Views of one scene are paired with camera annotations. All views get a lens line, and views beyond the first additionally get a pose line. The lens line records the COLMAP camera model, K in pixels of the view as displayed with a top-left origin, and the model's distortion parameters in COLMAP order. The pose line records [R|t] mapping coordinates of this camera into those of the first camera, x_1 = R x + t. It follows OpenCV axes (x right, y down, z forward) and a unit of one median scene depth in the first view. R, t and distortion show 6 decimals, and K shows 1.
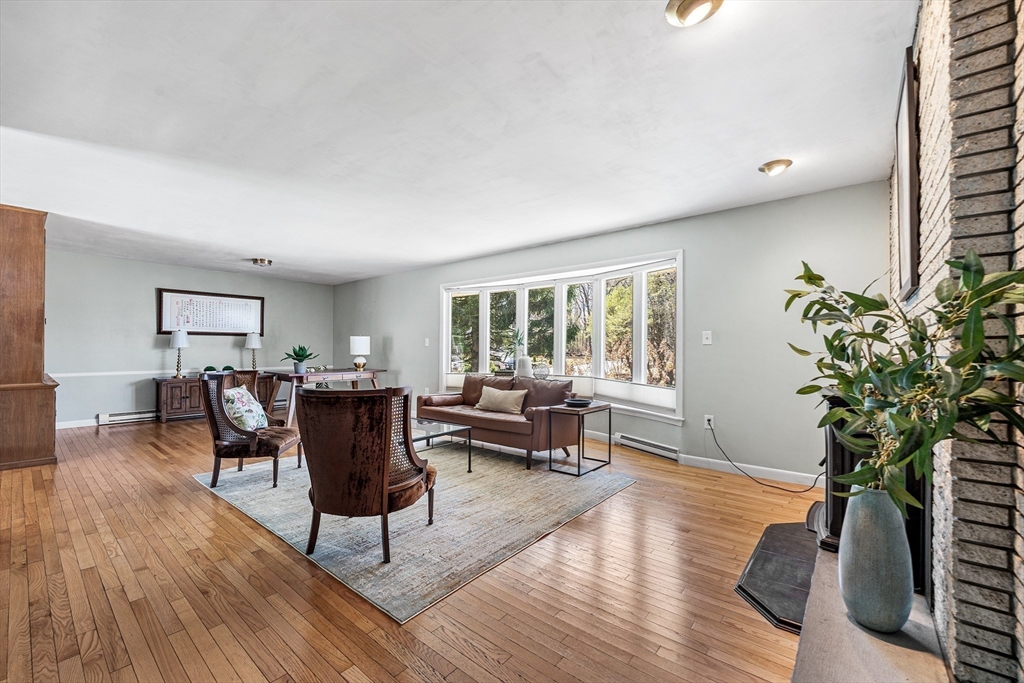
lens RADIAL K [[417.3, 0, 510.8], [0, 417.3, 342.3], [0, 0, 1]] dist [-0.001764, 0.000168]
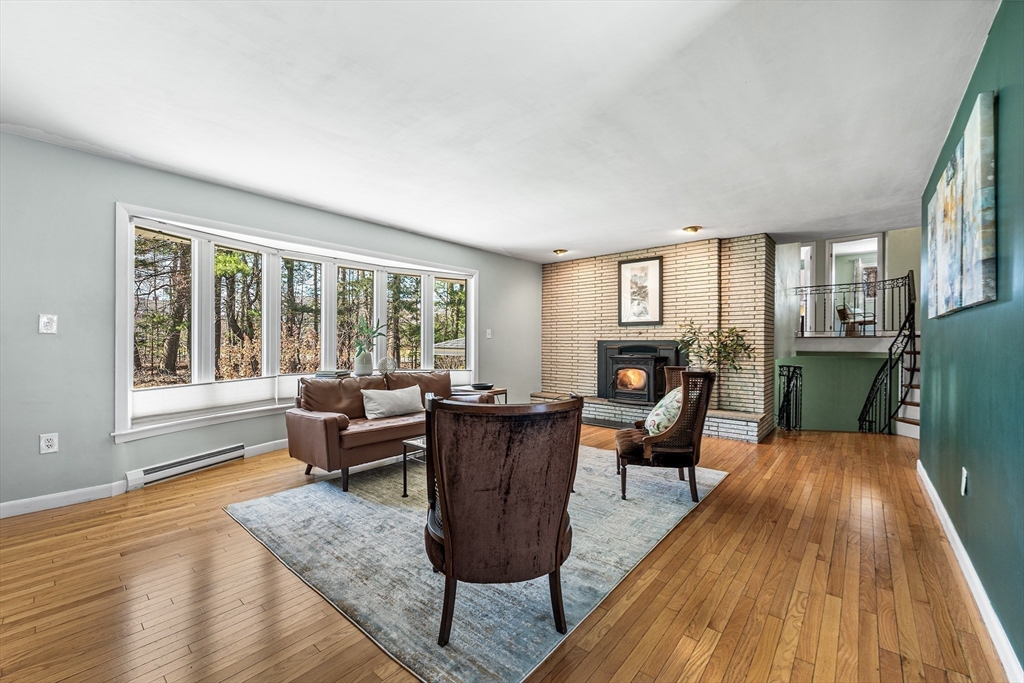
lens RADIAL K [[417.3, 0, 509.8], [0, 417.3, 342.5], [0, 0, 1]] dist [-0.001764, 0.000168]
pose [[0.005543, -0.007130, 0.999959, -1.031363], [-0.009510, 0.999929, 0.007182, 0.008581], [-0.999939, -0.009549, 0.005474, 0.918124]]
